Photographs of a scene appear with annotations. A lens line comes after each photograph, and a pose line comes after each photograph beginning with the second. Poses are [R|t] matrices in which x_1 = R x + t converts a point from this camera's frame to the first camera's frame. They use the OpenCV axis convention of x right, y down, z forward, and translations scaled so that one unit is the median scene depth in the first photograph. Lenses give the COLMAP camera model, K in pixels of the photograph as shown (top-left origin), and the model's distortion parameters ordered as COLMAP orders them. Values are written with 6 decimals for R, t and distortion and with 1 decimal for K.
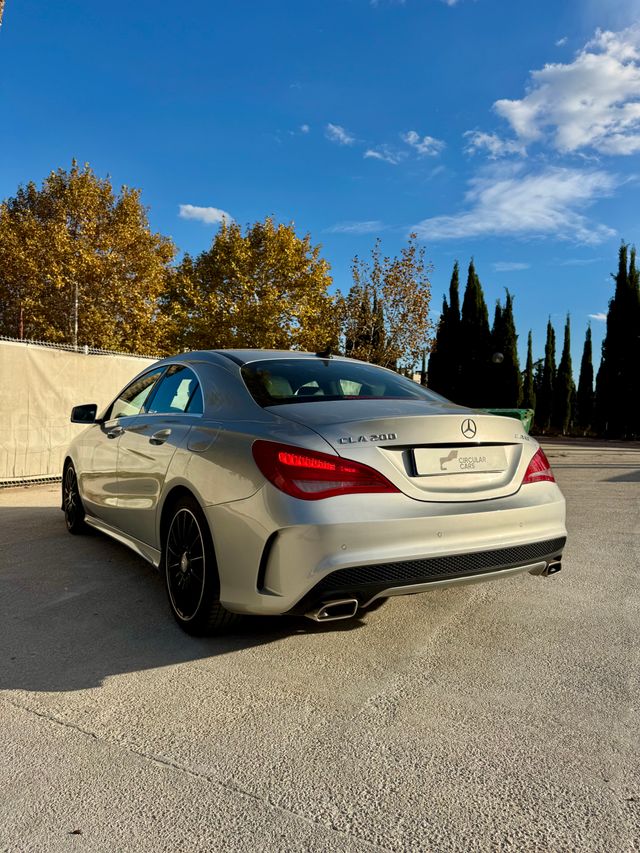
lens RADIAL K [[582.0, 0, 335.0], [0, 582.0, 434.5], [0, 0, 1]] dist [0.142091, -0.191004]
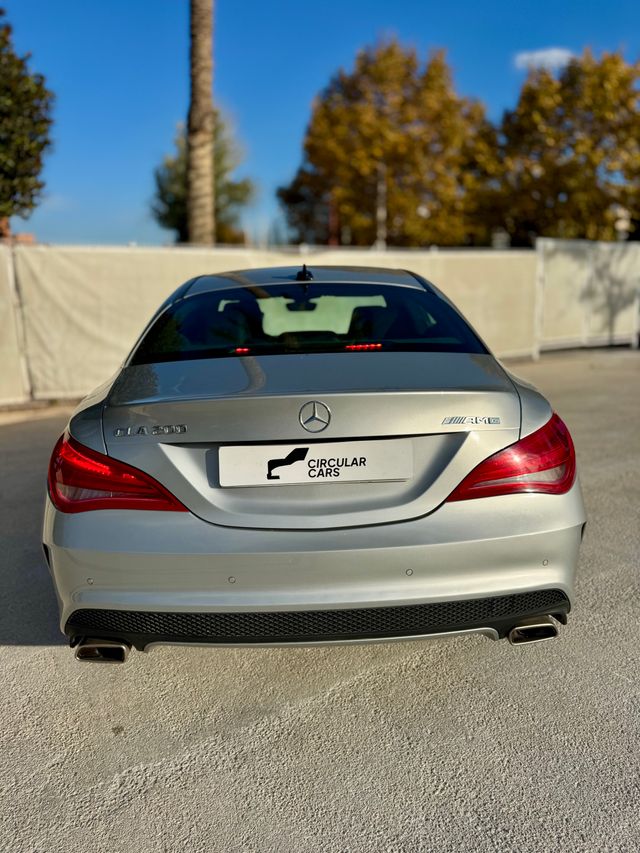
lens RADIAL K [[585.8, 0, 373.8], [0, 585.8, 426.4], [0, 0, 1]] dist [0.052610, -0.063877]
pose [[0.869743, 0.077633, -0.487361, 0.080863], [0.020650, 0.980960, 0.193111, -0.016336], [0.493073, -0.178021, 0.851579, 0.069223]]
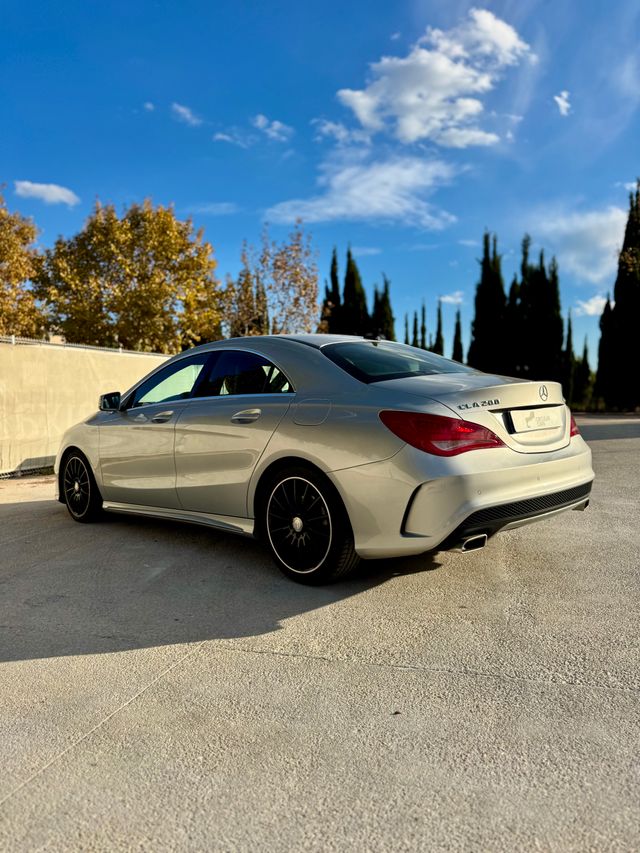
lens RADIAL K [[586.1, 0, 315.9], [0, 586.1, 433.1], [0, 0, 1]] dist [0.130279, -0.256471]
pose [[0.976138, -0.056641, 0.209633, -0.069107], [0.051585, 0.998232, 0.029510, 0.001691], [-0.210934, -0.017992, 0.977335, -0.016686]]
